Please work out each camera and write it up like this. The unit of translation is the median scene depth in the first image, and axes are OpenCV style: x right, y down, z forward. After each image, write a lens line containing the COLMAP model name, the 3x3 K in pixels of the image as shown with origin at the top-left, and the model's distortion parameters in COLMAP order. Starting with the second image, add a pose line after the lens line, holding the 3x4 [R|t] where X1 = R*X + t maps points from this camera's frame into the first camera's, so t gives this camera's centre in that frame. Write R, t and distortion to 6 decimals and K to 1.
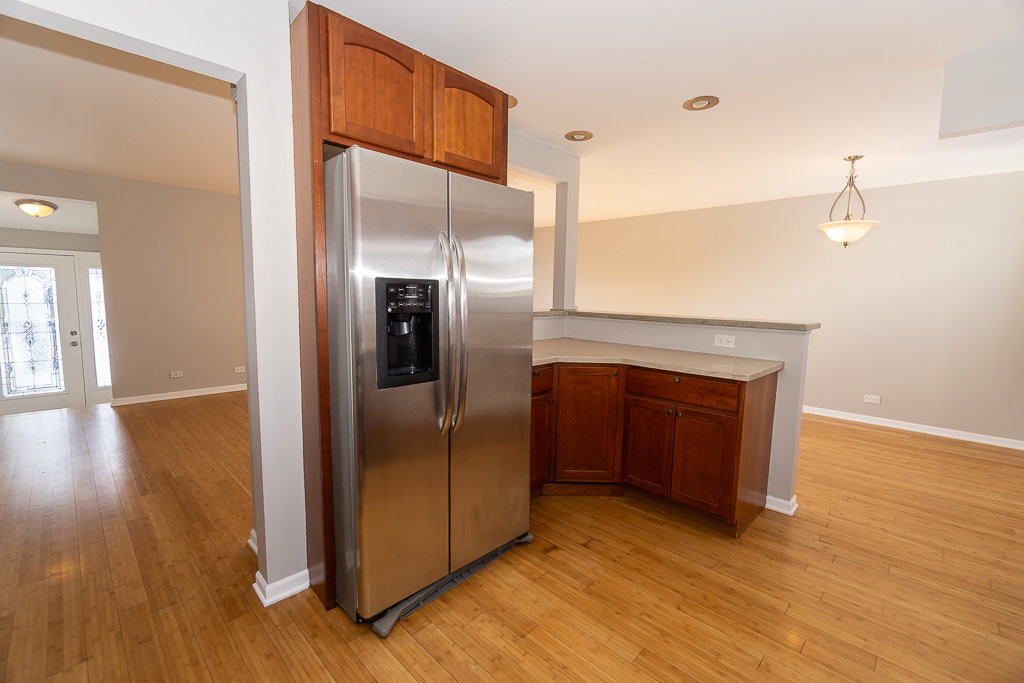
lens RADIAL K [[445.2, 0, 502.9], [0, 445.2, 345.3], [0, 0, 1]] dist [-0.005027, 0.000628]
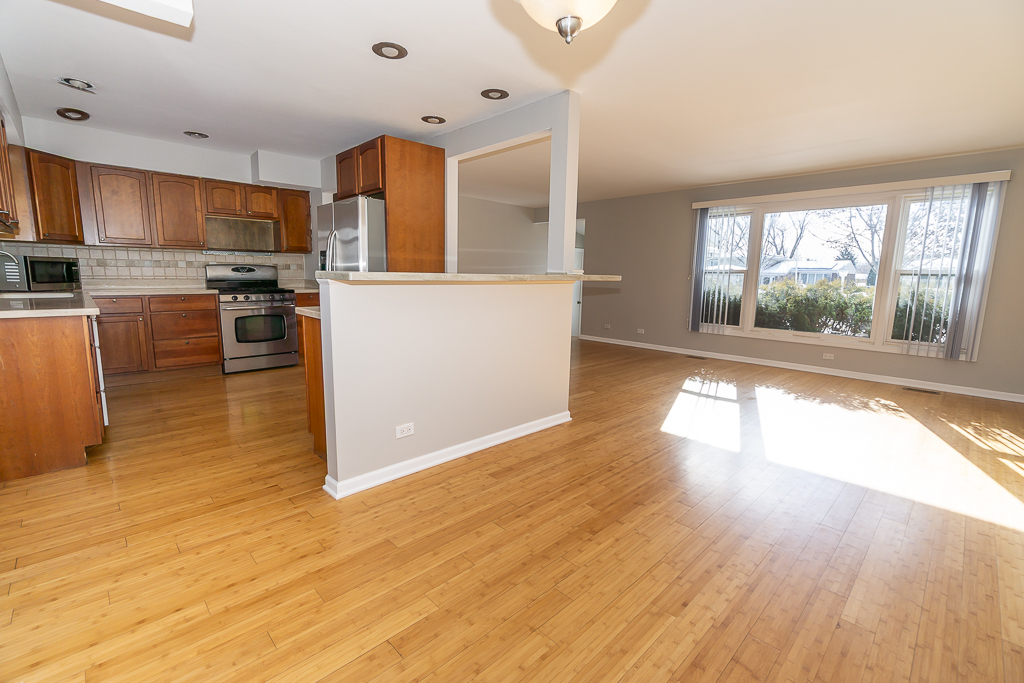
lens RADIAL K [[445.2, 0, 504.7], [0, 445.2, 345.4], [0, 0, 1]] dist [-0.005027, 0.000628]
pose [[-0.030767, 0.140437, -0.989612, 1.695854], [-0.135319, 0.980380, 0.143334, -0.086594], [0.990324, 0.138323, -0.011159, 1.520852]]
